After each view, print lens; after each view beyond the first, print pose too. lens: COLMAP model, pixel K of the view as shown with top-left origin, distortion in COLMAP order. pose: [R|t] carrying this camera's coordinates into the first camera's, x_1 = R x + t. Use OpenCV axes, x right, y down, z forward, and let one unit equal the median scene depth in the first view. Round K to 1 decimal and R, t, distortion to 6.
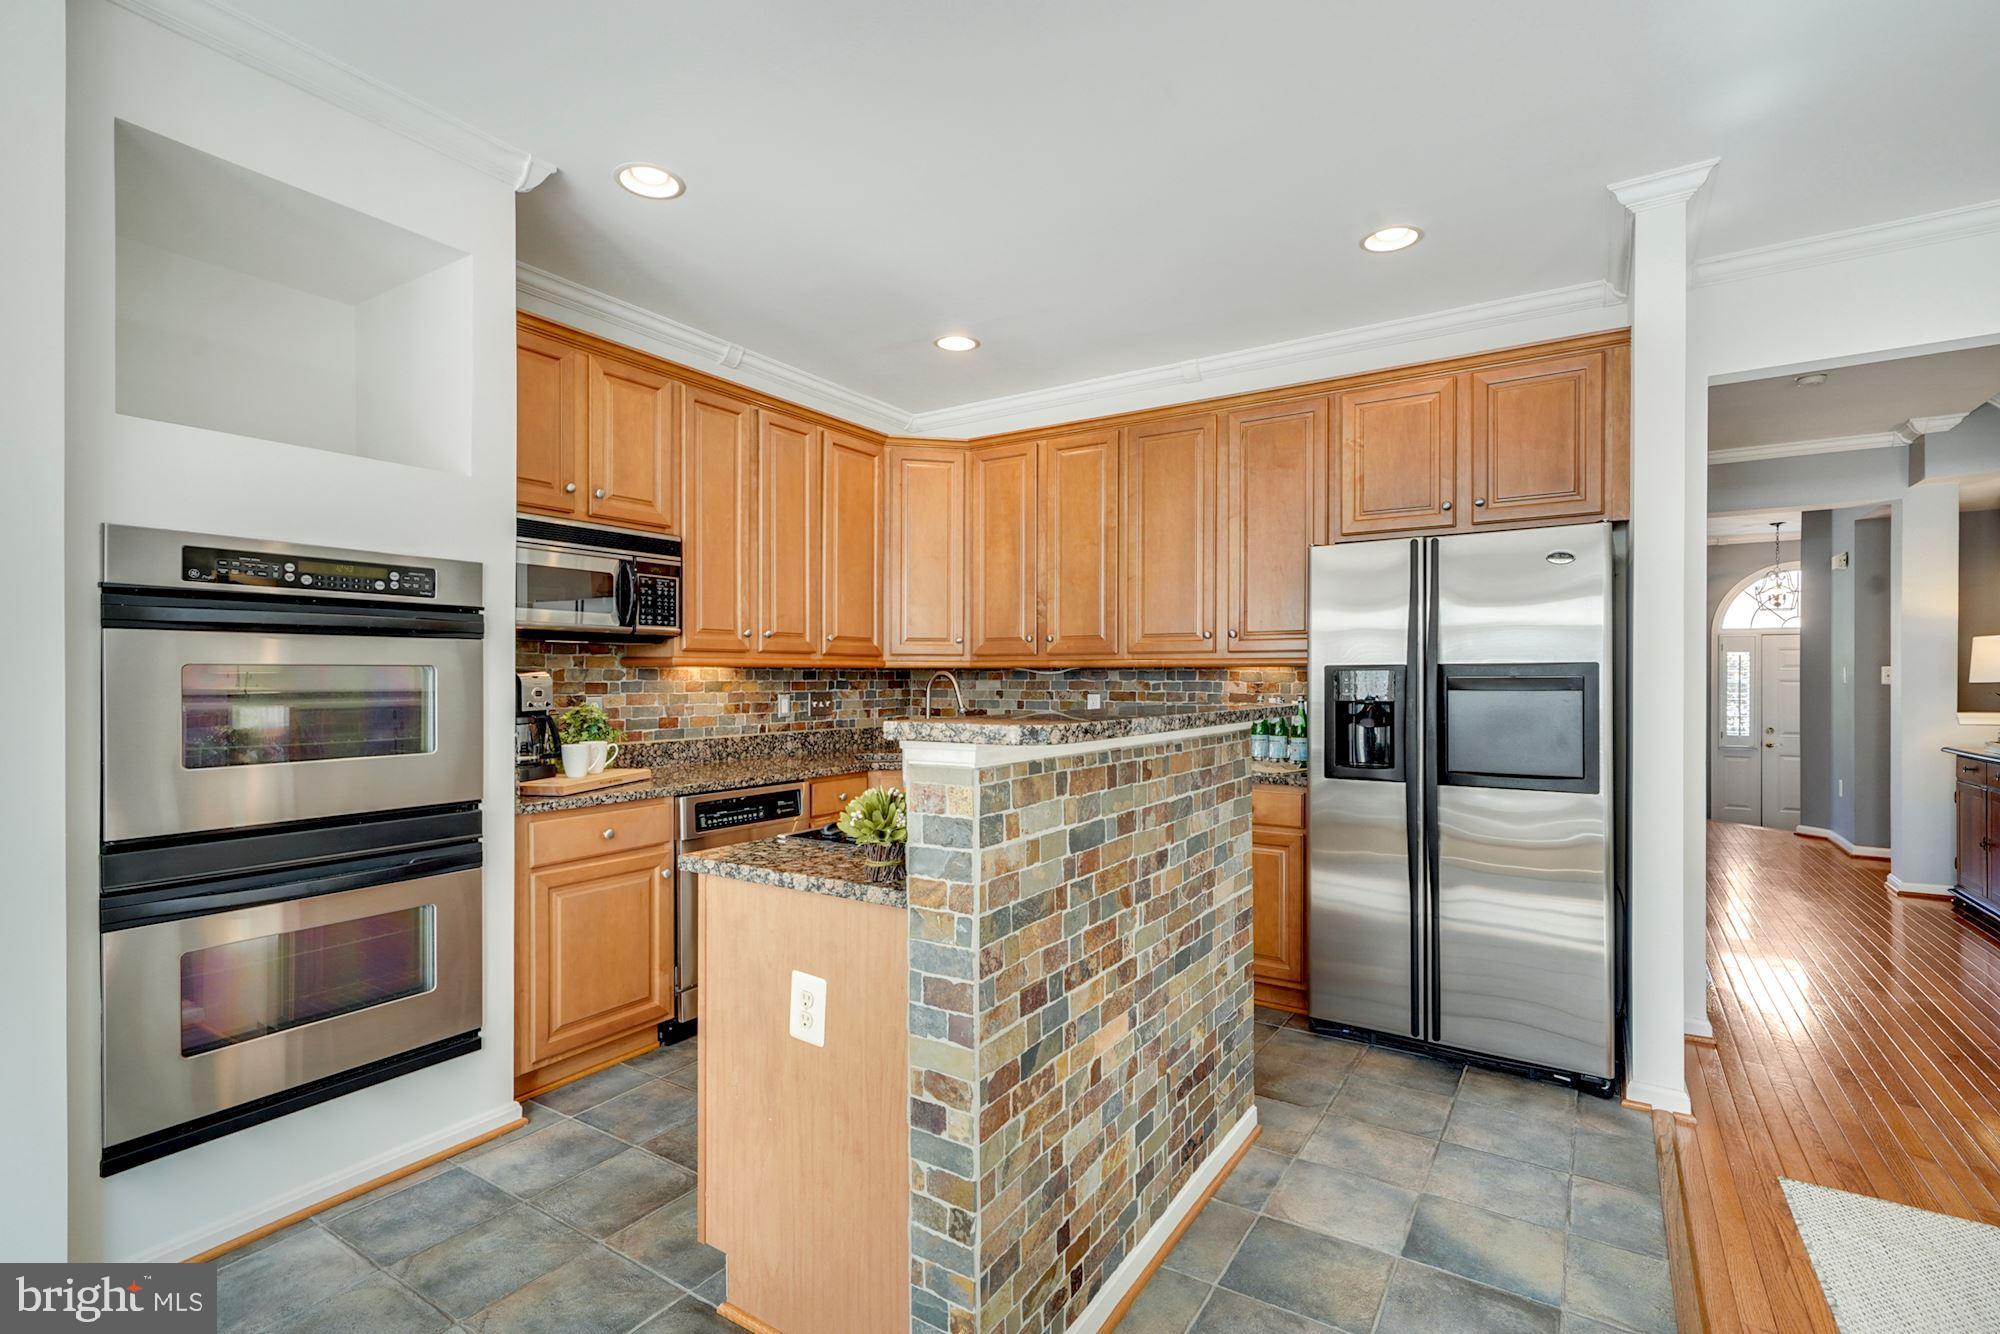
lens RADIAL K [[909.9, 0, 995.9], [0, 909.9, 677.2], [0, 0, 1]] dist [0.003085, 0.000947]
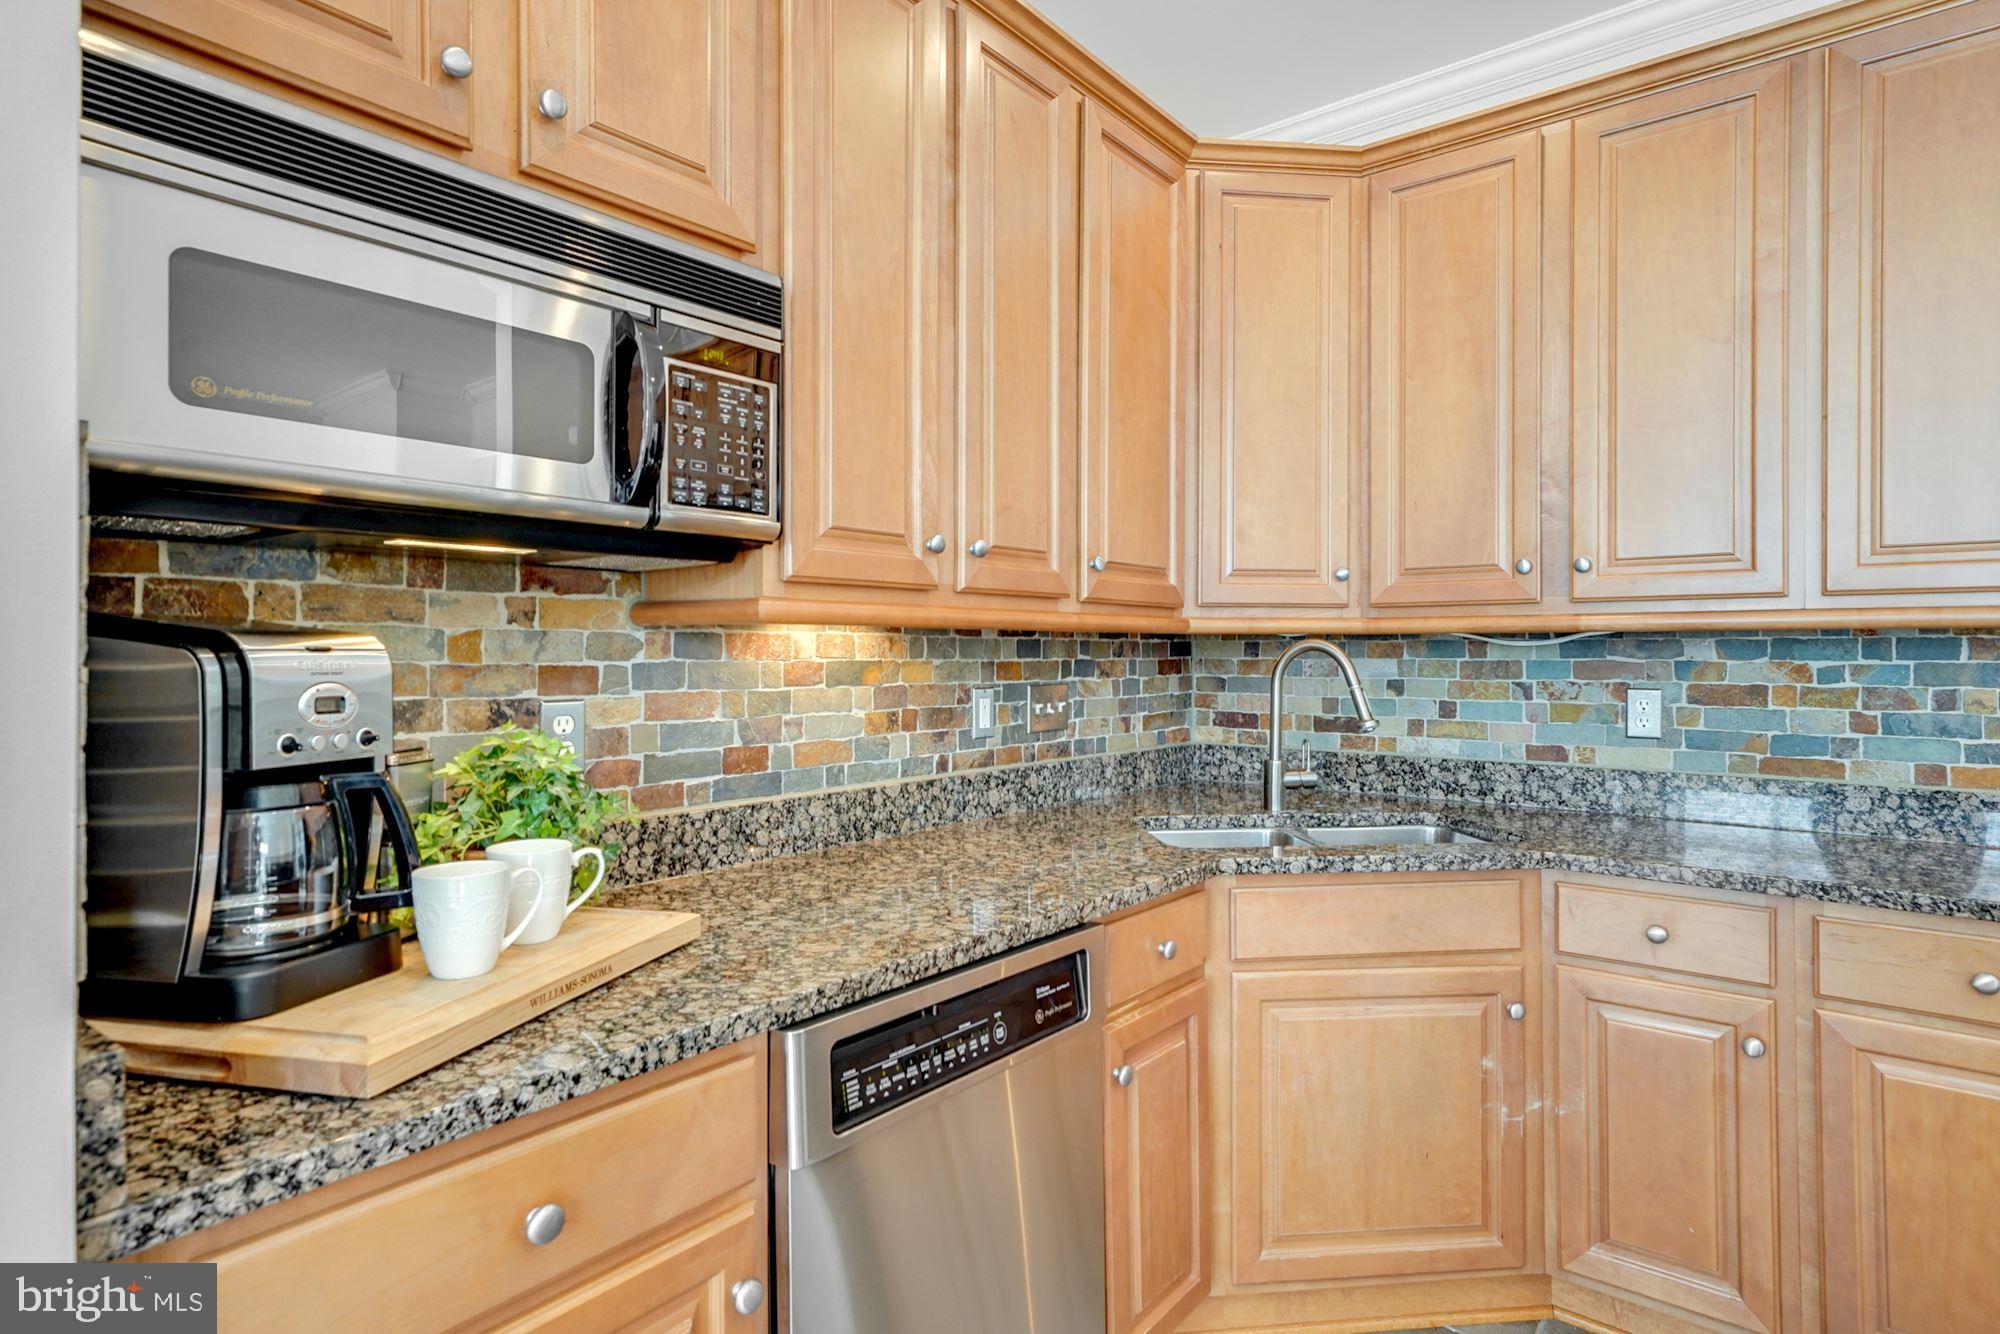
lens RADIAL K [[1045.6, 0, 1007.7], [0, 1045.6, 651.0], [0, 0, 1]] dist [0.001317, 0.000054]
pose [[0.995798, 0.000838, -0.091576, -0.191717], [-0.001033, 0.999997, -0.002080, 0.000519], [0.091574, 0.002166, 0.995796, 0.520803]]
